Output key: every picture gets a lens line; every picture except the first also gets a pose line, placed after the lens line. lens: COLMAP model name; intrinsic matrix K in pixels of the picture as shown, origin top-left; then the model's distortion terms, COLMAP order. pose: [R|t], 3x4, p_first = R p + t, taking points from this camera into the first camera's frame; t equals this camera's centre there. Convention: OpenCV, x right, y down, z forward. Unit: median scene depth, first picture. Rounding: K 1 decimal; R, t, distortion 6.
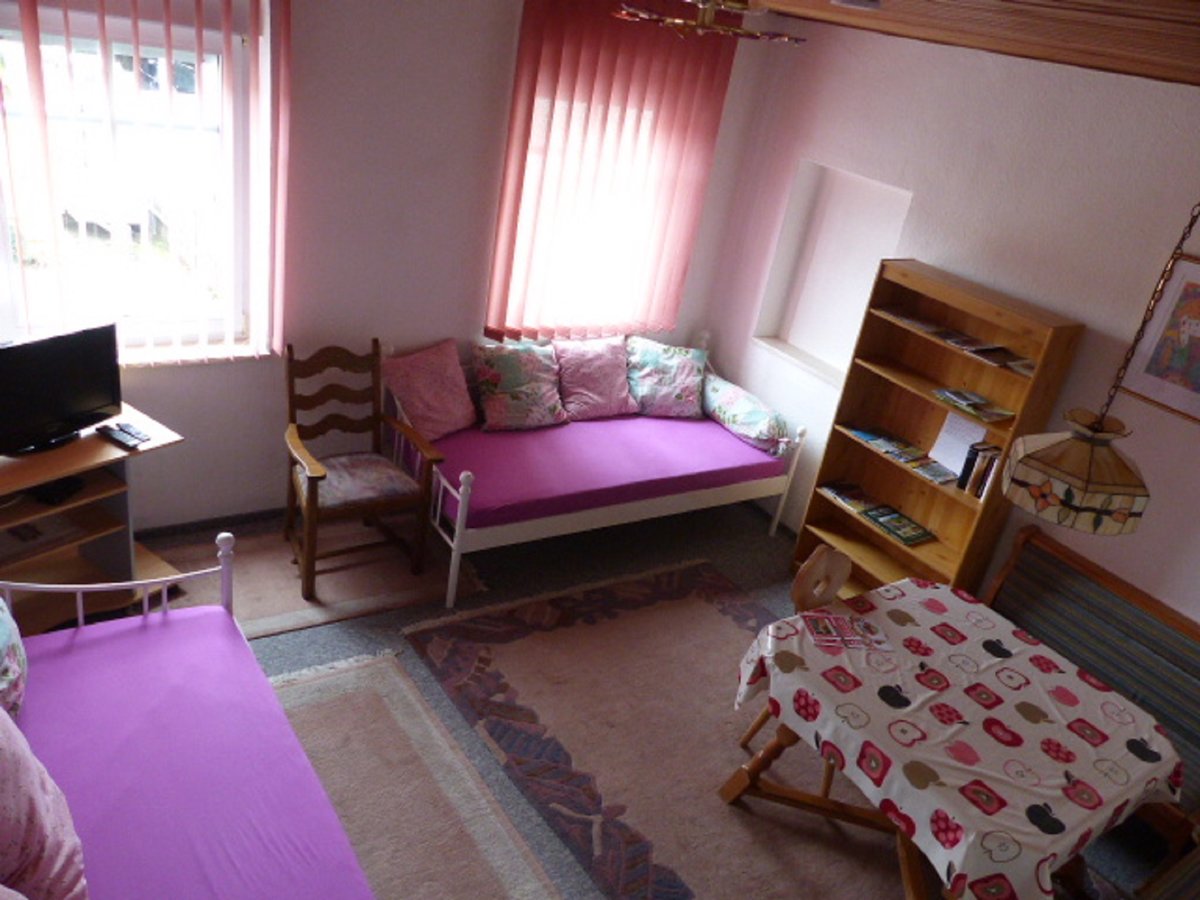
lens RADIAL K [[913.0, 0, 600.3], [0, 913.0, 456.7], [0, 0, 1]] dist [-0.010100, 0.005560]
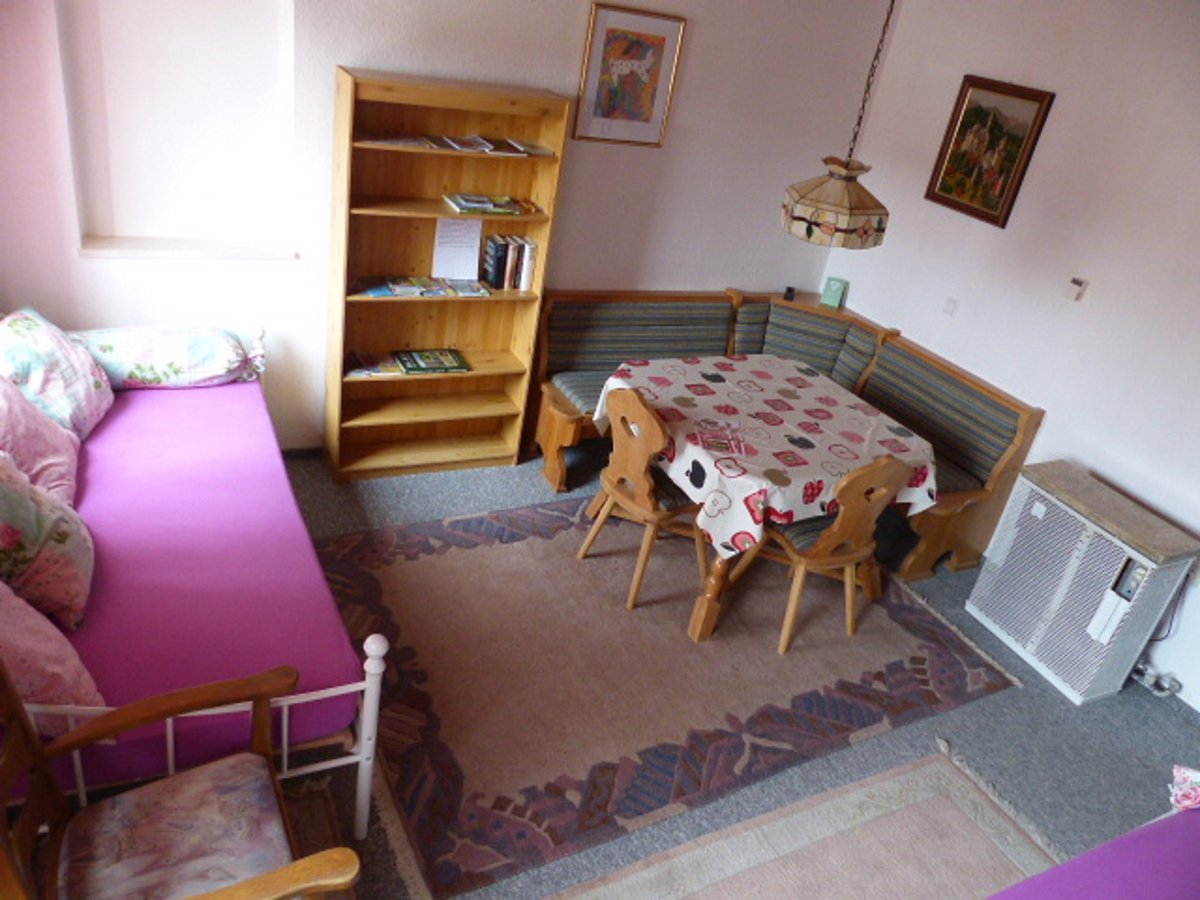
lens RADIAL K [[913.0, 0, 600.3], [0, 913.0, 456.7], [0, 0, 1]] dist [-0.010100, 0.005560]
pose [[0.139551, -0.592068, 0.793714, -0.552235], [0.307793, 0.787787, 0.533530, -0.361312], [-0.941163, 0.169845, 0.292171, 0.726399]]
